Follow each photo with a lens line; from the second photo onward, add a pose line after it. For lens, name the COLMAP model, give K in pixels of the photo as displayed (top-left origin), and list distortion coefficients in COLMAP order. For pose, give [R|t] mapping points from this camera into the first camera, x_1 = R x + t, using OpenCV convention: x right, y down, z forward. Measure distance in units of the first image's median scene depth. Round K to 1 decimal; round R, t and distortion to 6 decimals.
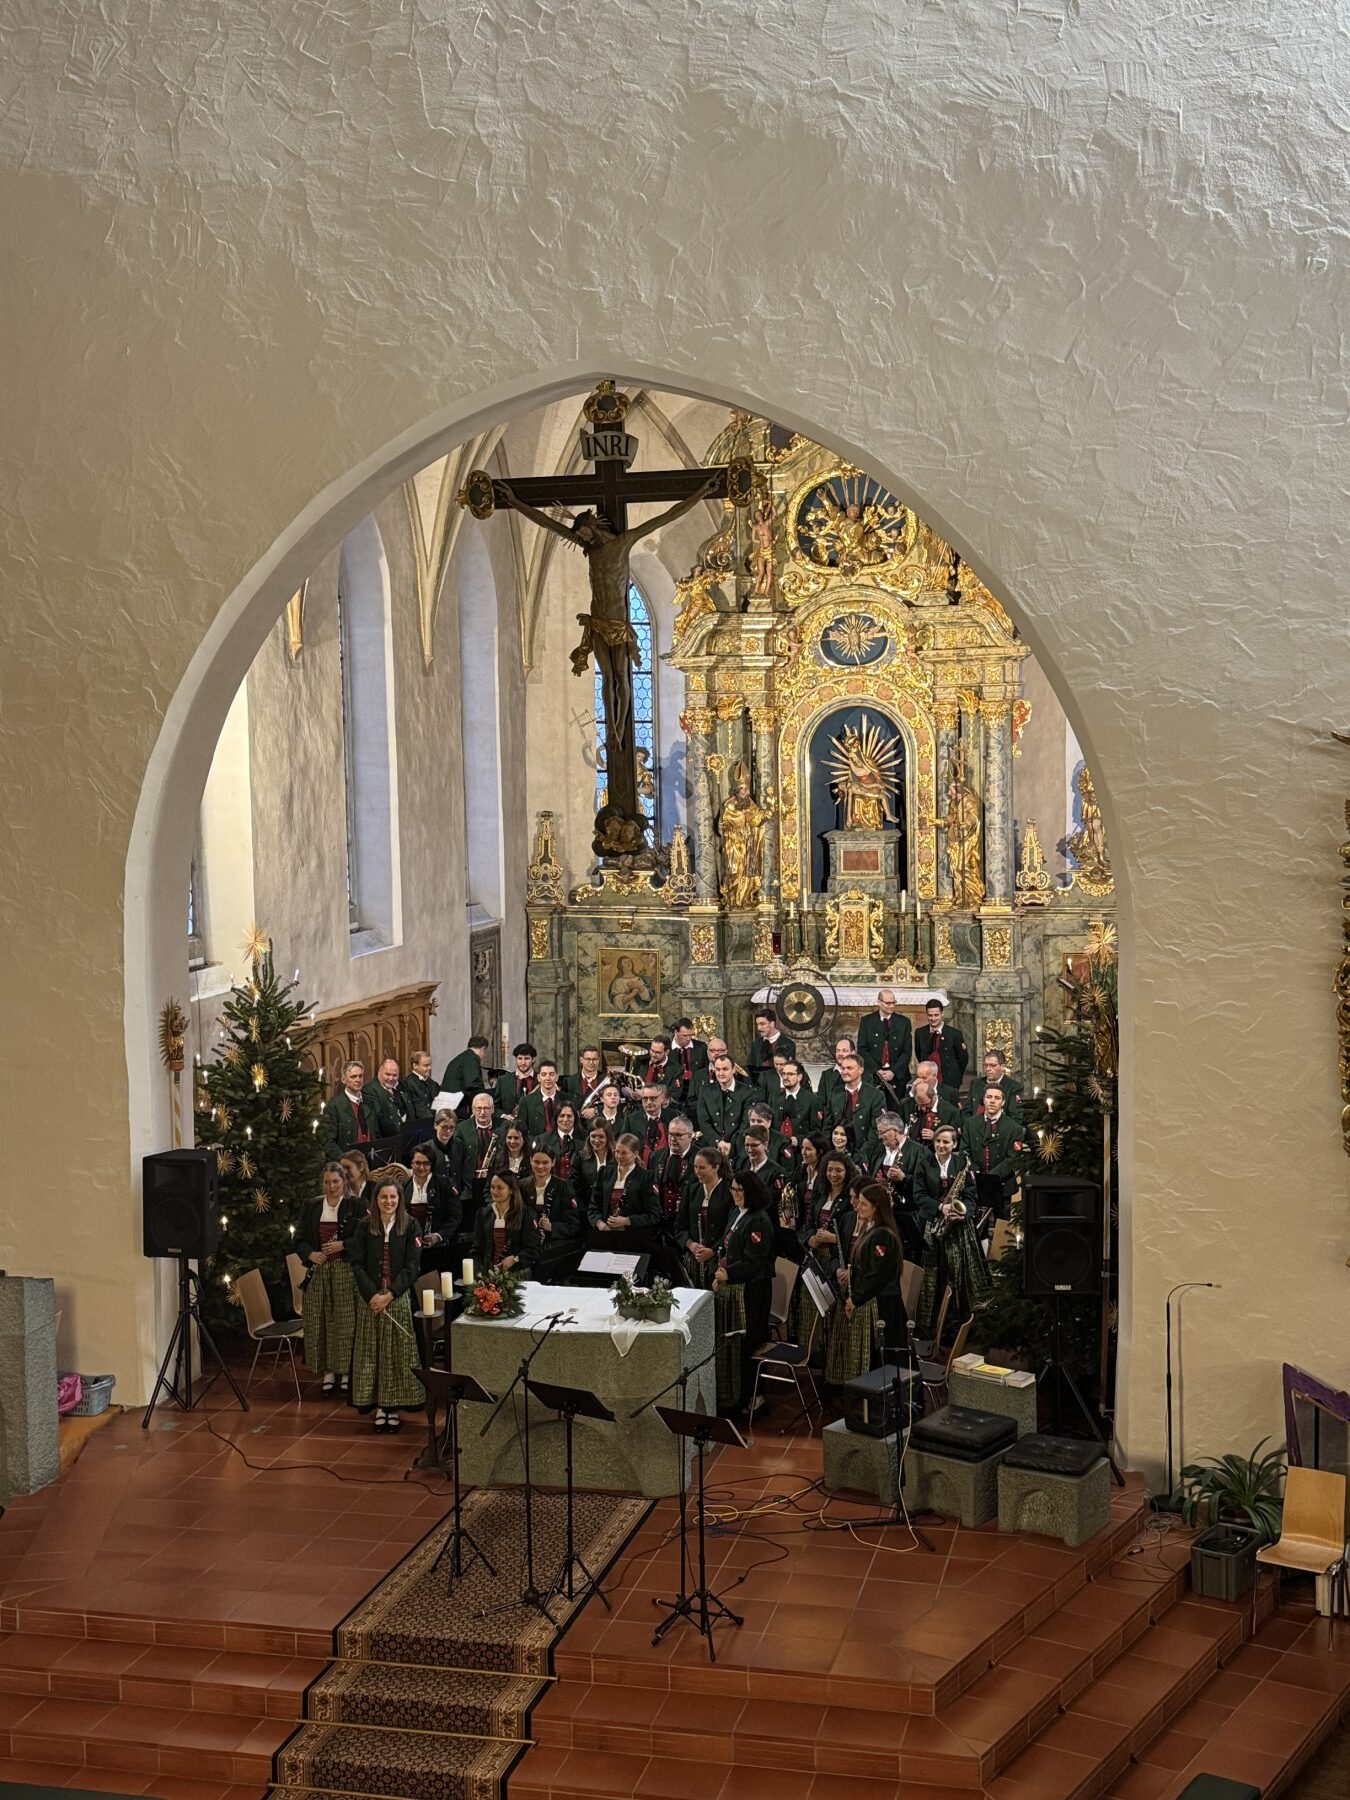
lens RADIAL K [[2131.9, 0, 673.7], [0, 2131.9, 904.7], [0, 0, 1]] dist [0.123550, 0.000000]
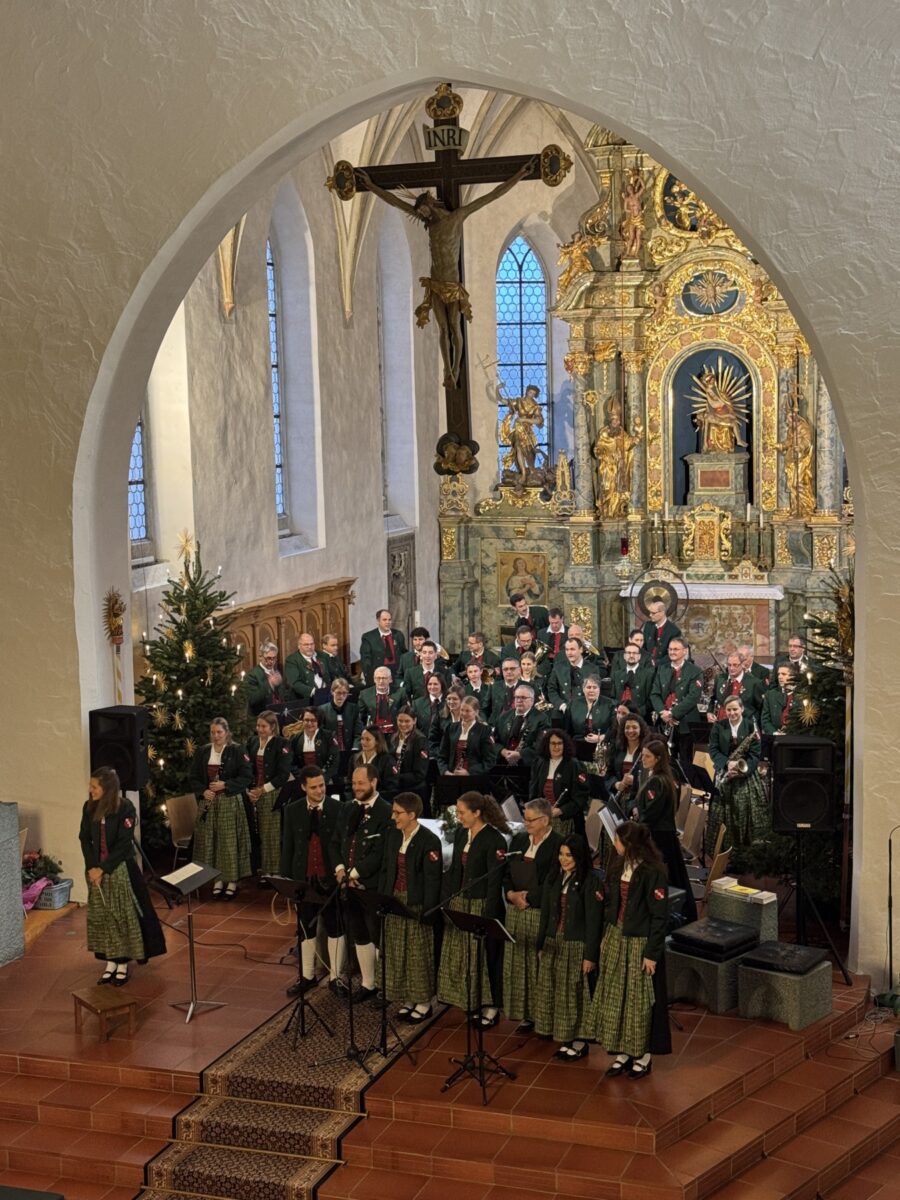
lens RADIAL K [[1774.2, 0, 447.8], [0, 1774.2, 608.1], [0, 0, 1]] dist [0.123427, 0.000000]
pose [[0.994233, 0.006479, -0.107049, 0.076213], [-0.001007, 0.998693, 0.051098, 0.001707], [0.107241, -0.050695, 0.992940, -0.025794]]
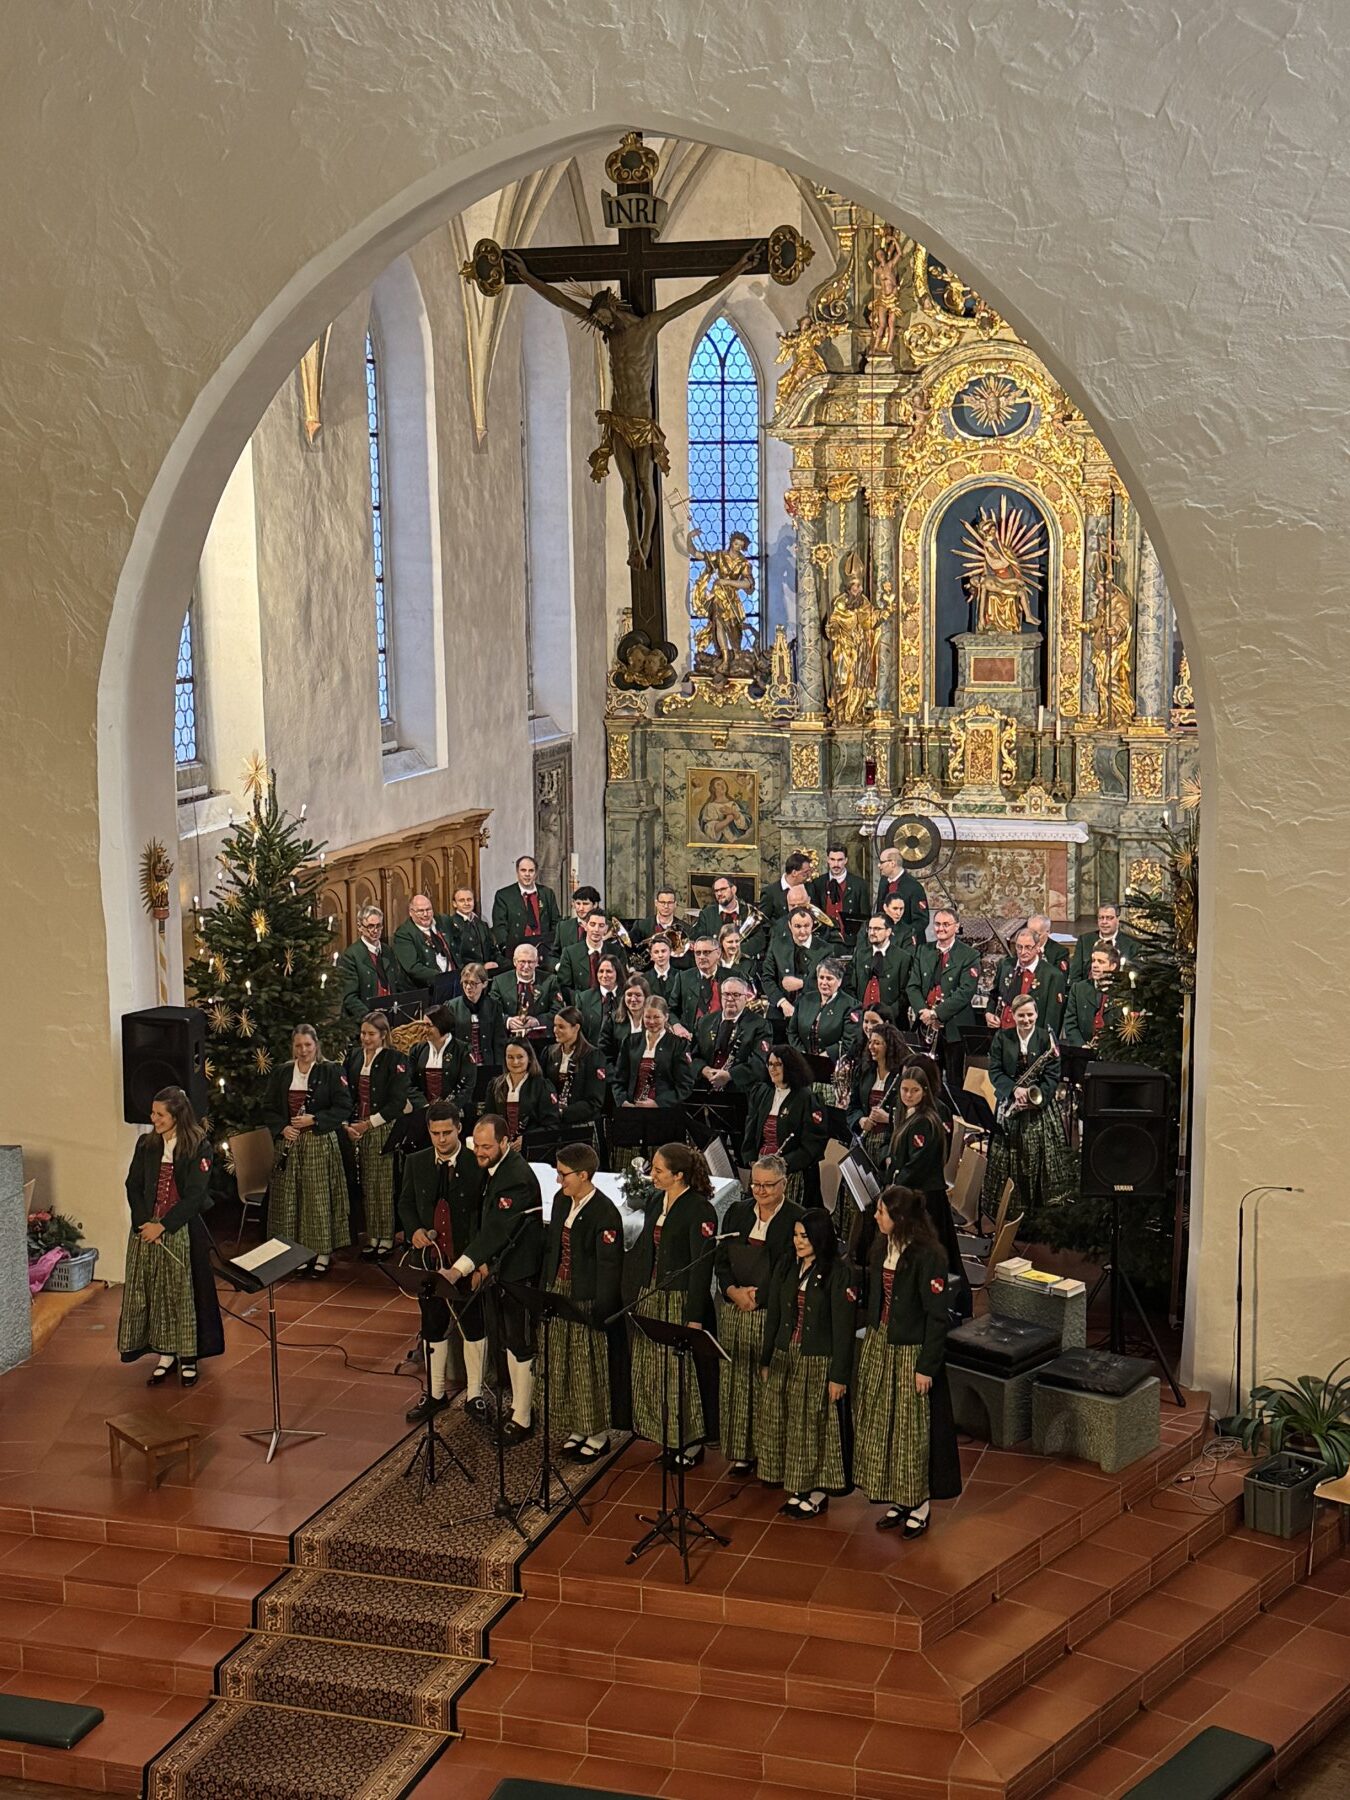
lens RADIAL K [[2515.6, 0, 690.4], [0, 2515.6, 922.7], [0, 0, 1]] dist [0.119379, 0.000000]
pose [[0.997430, 0.018262, -0.069276, 0.063423], [-0.011519, 0.995264, 0.096520, -0.026200], [0.070710, -0.095474, 0.992917, -0.035933]]
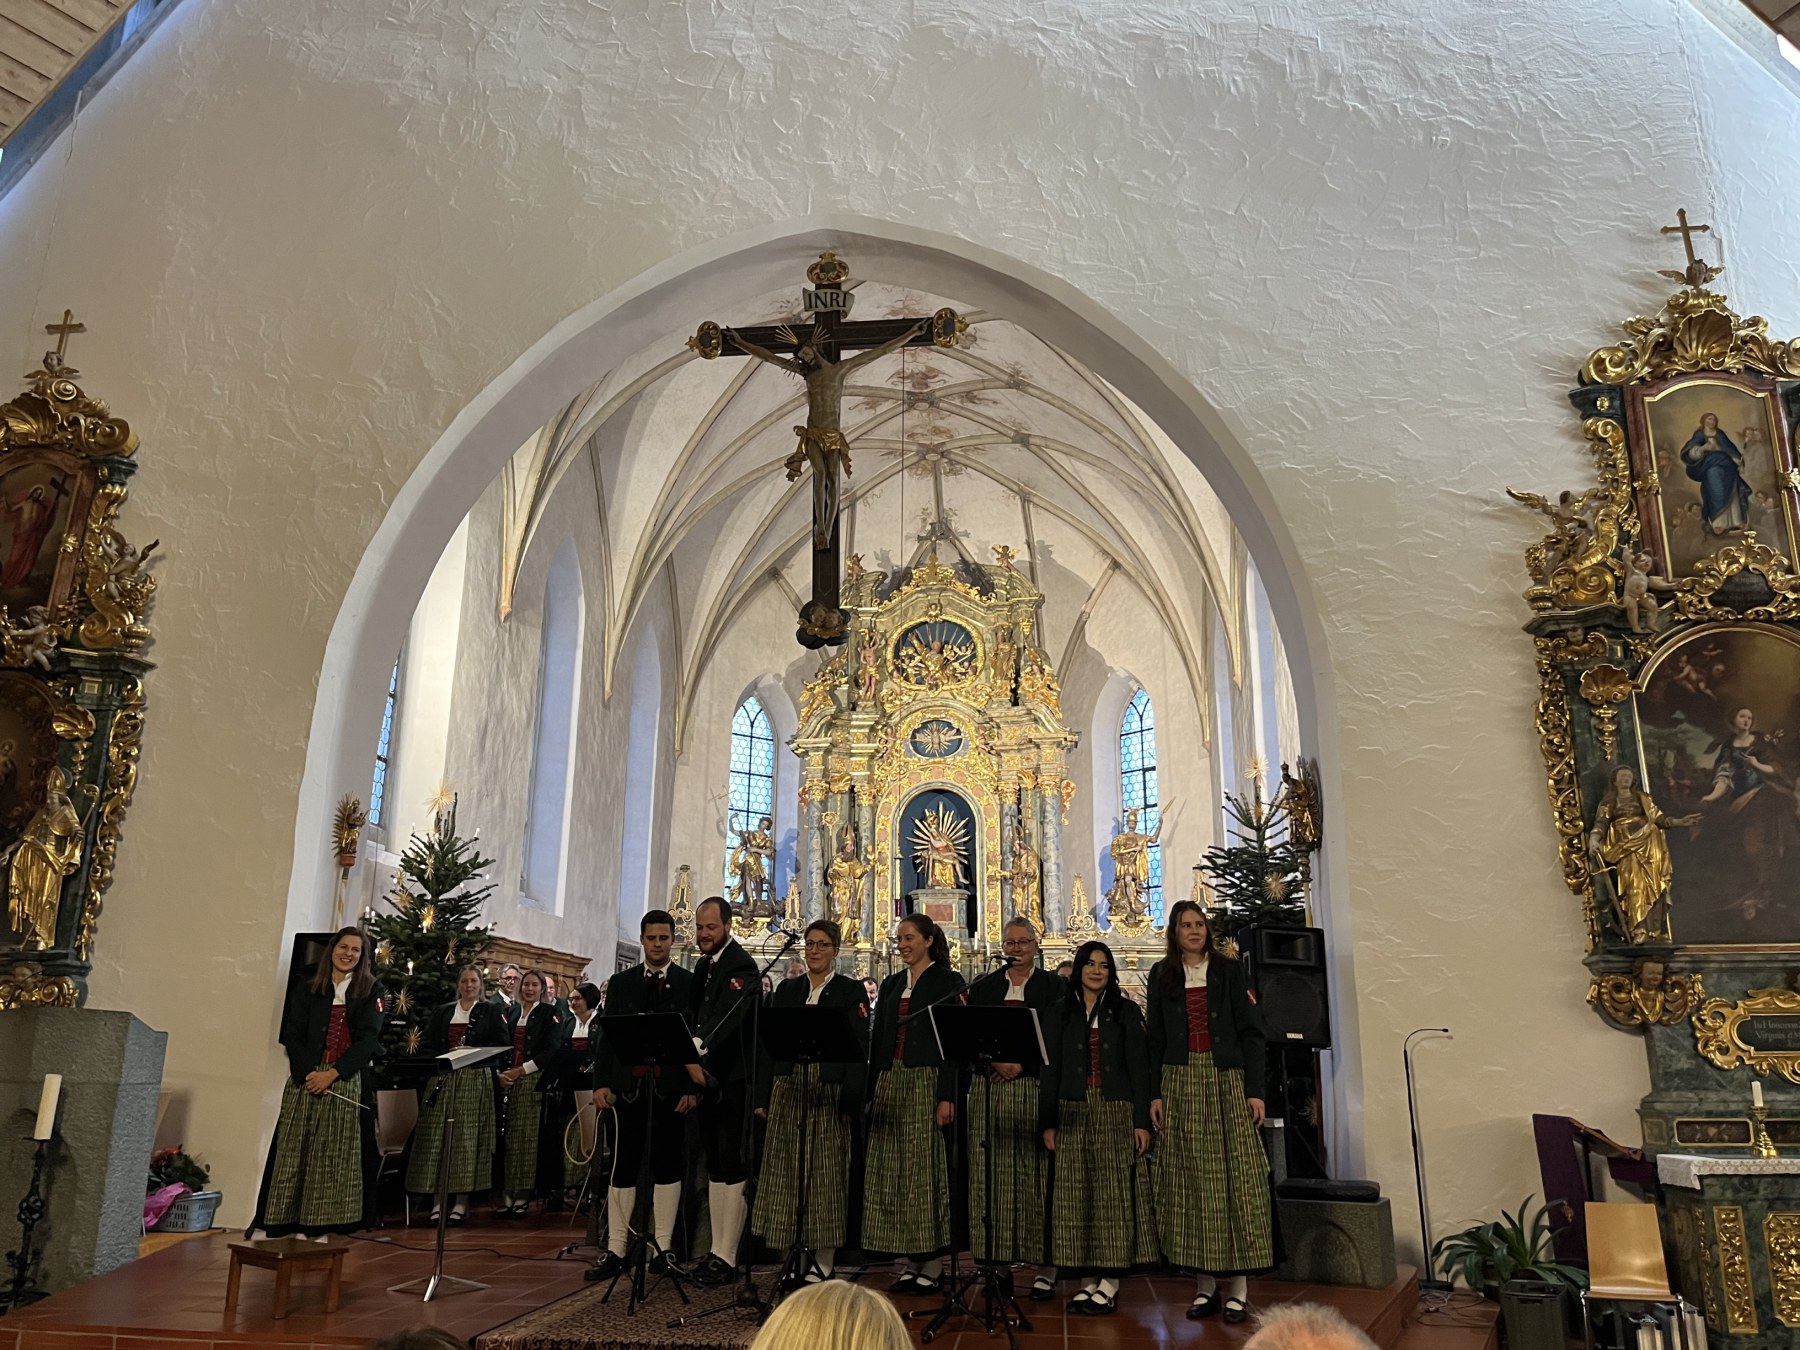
lens RADIAL K [[1369.1, 0, 903.9], [0, 1369.1, 671.3], [0, 0, 1]] dist [0.071068, -0.084433]
pose [[0.990799, 0.061210, 0.120712, -0.062104], [-0.015136, 0.936407, -0.350590, 0.212105], [-0.134496, 0.345537, 0.928717, 0.353405]]
